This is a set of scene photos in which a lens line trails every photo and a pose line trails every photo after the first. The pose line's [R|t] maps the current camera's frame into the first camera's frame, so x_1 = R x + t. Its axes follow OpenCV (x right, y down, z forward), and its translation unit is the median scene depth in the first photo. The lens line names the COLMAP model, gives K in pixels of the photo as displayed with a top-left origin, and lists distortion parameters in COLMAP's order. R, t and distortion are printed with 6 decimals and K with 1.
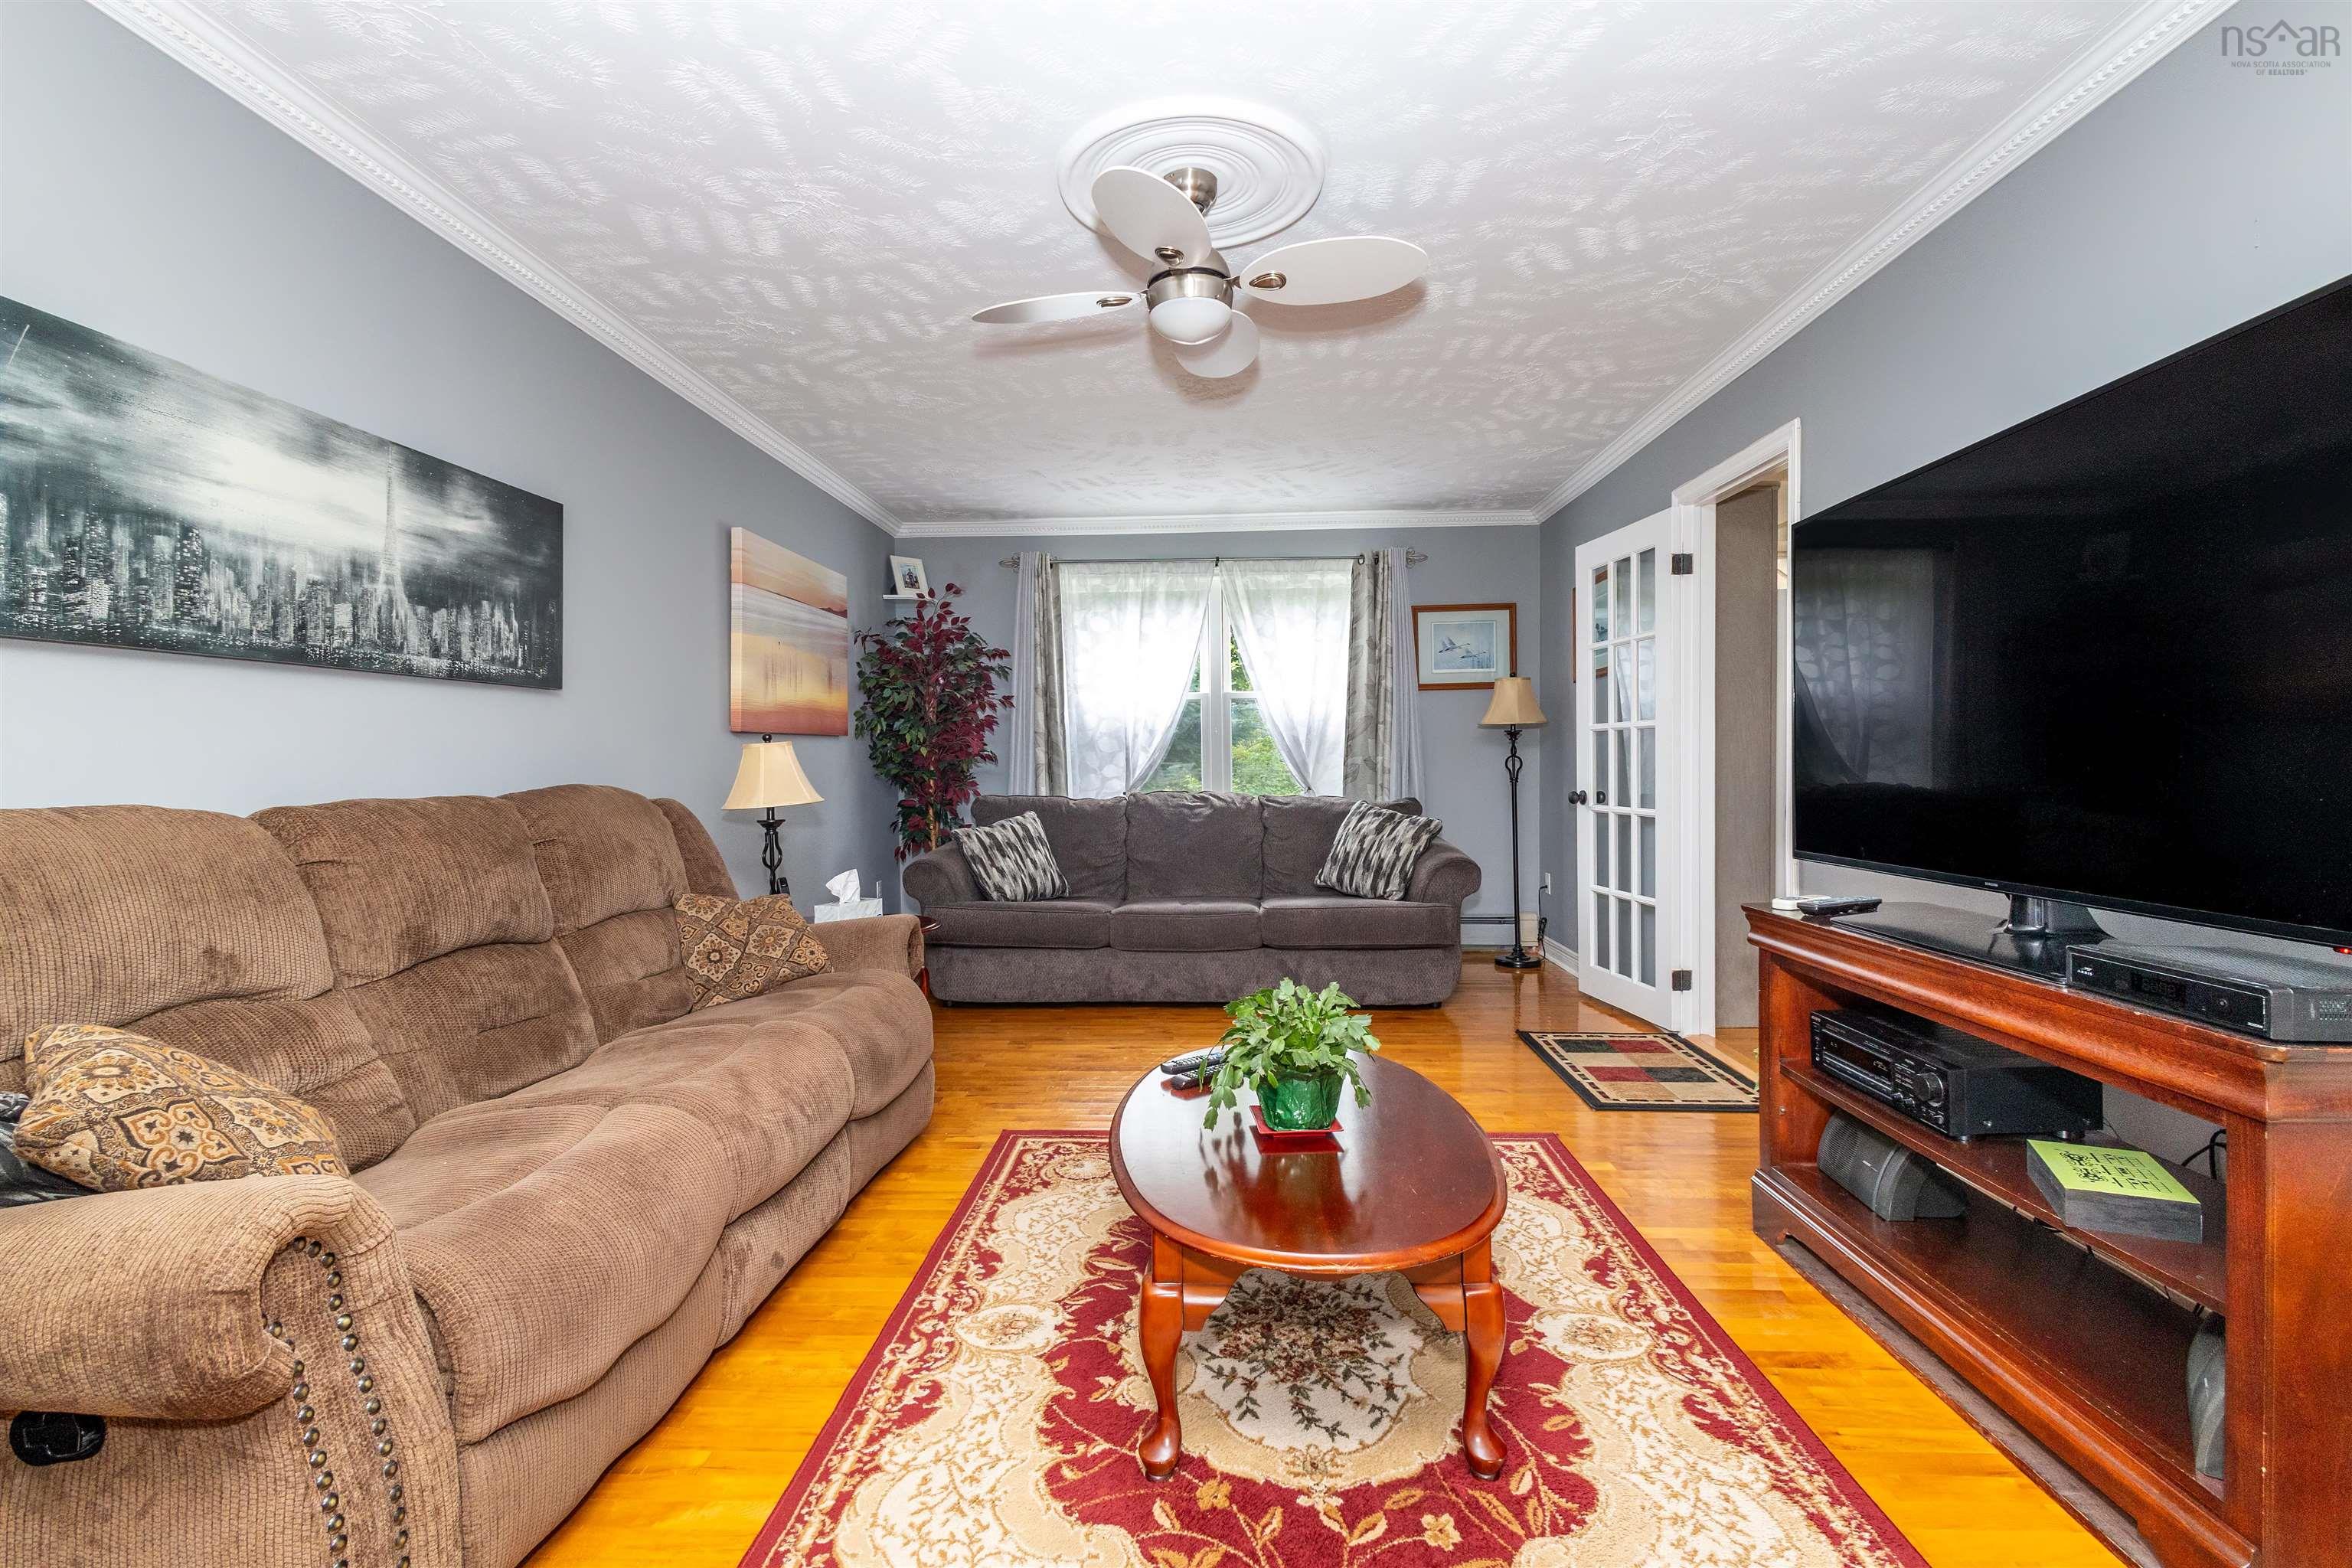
lens RADIAL K [[1077.6, 0, 1176.0], [0, 1077.6, 784.0], [0, 0, 1]] dist [0.002142, -0.000158]
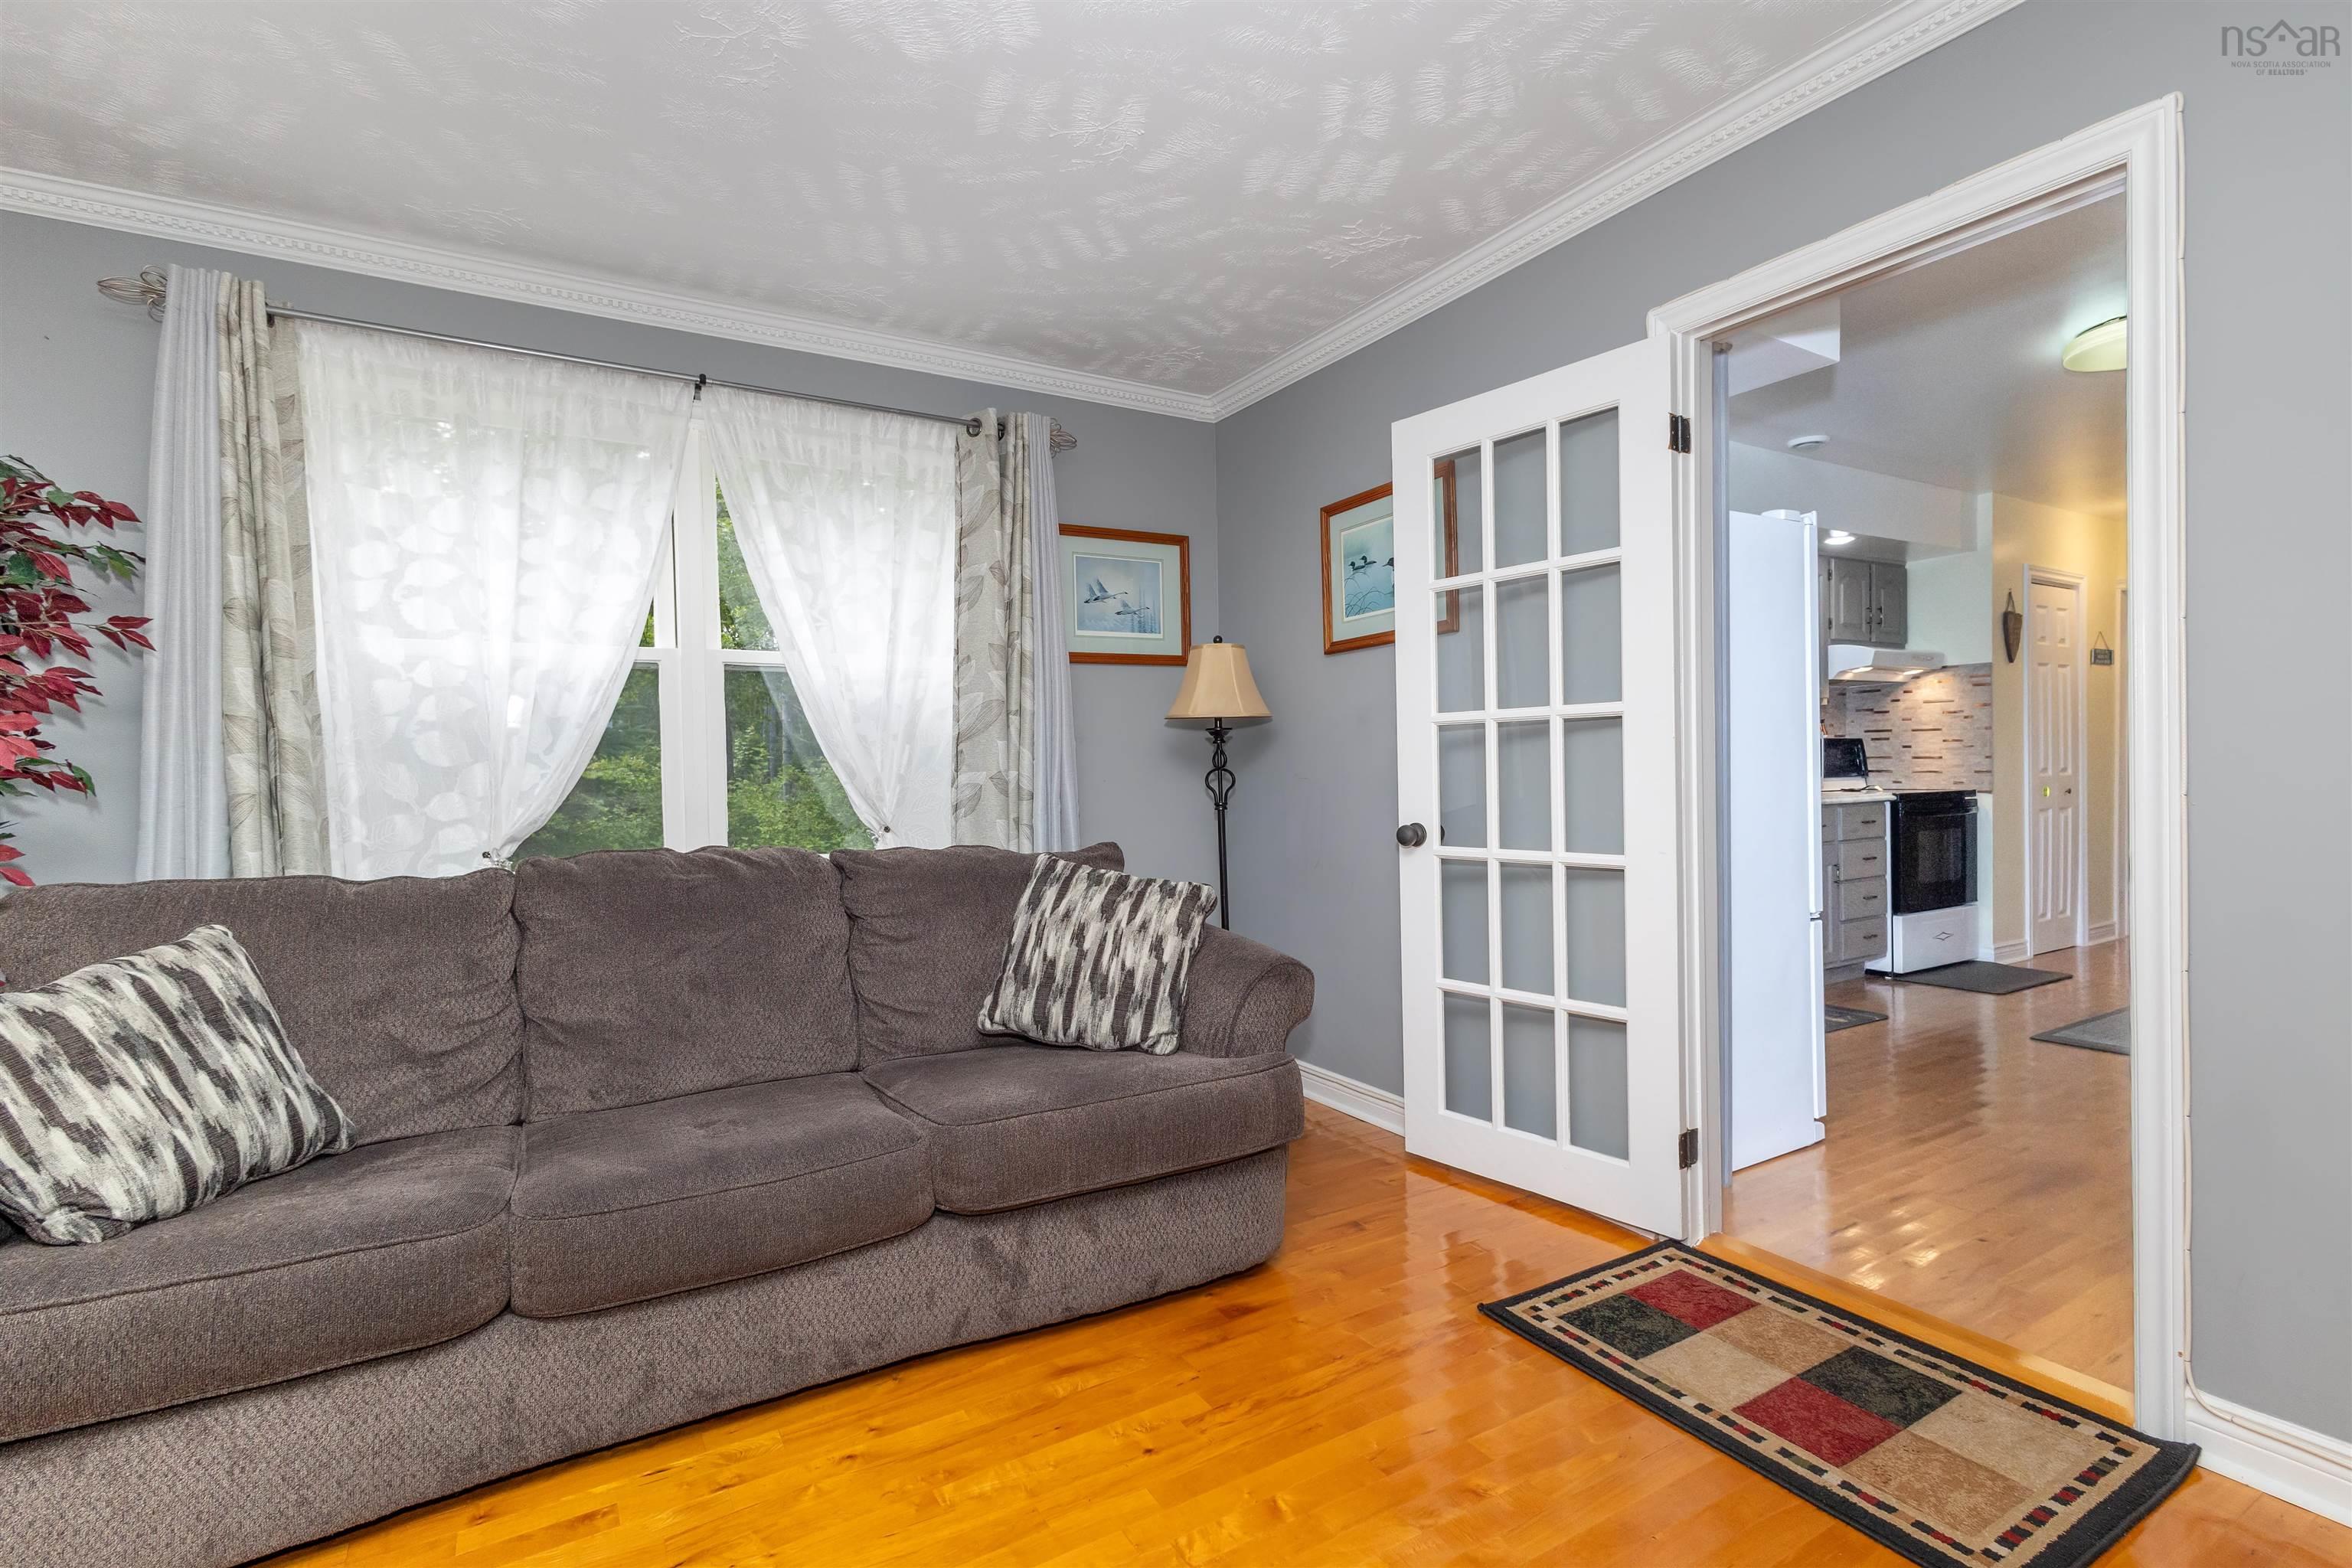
lens RADIAL K [[1077.6, 0, 1176.0], [0, 1077.6, 784.0], [0, 0, 1]] dist [0.002142, -0.000158]
pose [[0.831387, -0.013664, 0.555527, -0.066078], [0.023006, 0.999687, -0.009841, -0.011774], [-0.555218, 0.020962, 0.831441, 0.518383]]
